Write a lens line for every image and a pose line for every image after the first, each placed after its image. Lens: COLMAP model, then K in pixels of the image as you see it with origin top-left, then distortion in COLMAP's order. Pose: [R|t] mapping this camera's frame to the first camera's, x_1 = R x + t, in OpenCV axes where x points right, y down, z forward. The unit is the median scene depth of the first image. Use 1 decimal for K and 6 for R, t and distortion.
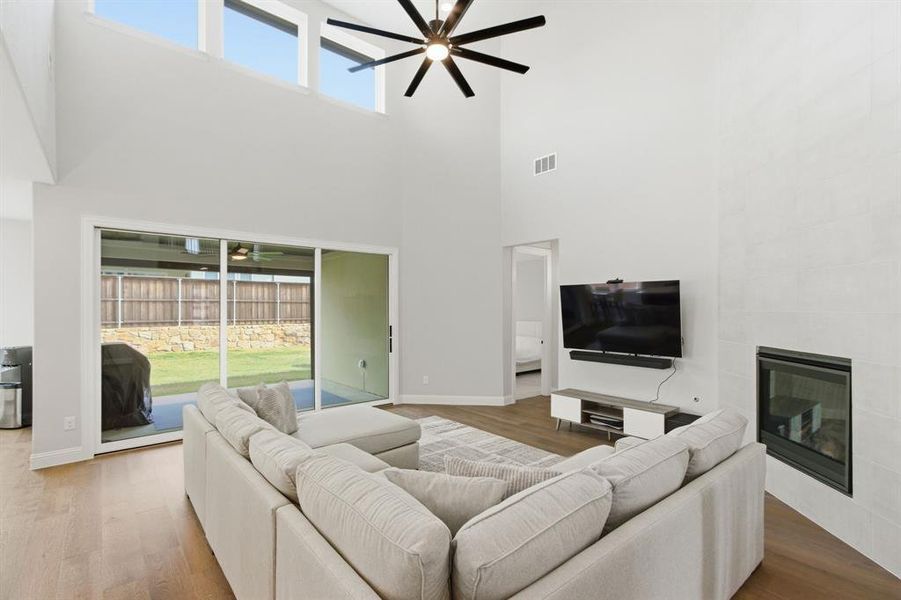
lens RADIAL K [[413.8, 0, 448.0], [0, 413.8, 305.2], [0, 0, 1]] dist [-0.003878, 0.006041]
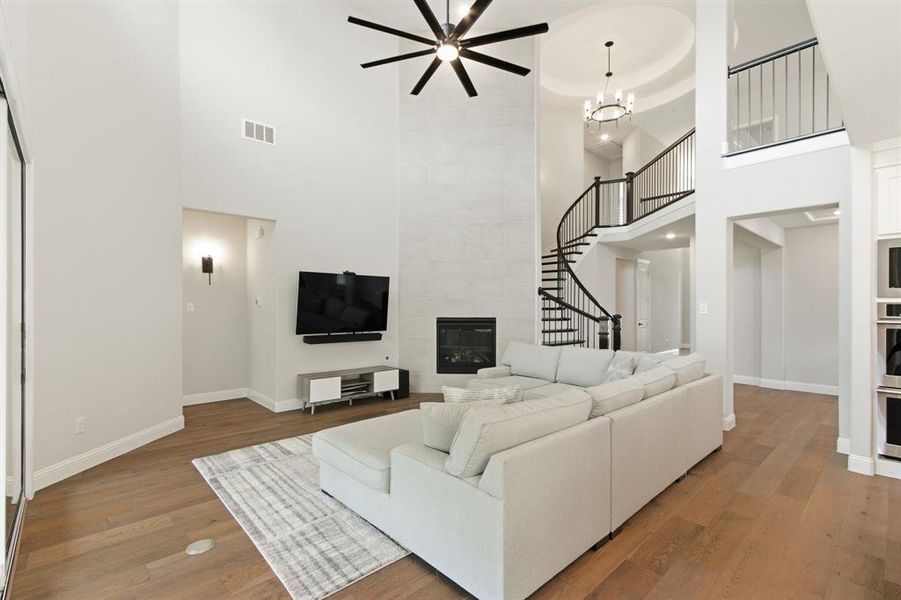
lens RADIAL K [[413.8, 0, 448.0], [0, 413.8, 305.2], [0, 0, 1]] dist [-0.003878, 0.006041]
pose [[-0.055031, 0.003755, 0.998478, -0.640464], [-0.008350, 0.999956, -0.004221, 0.029701], [-0.998450, -0.008570, -0.054997, 0.610942]]
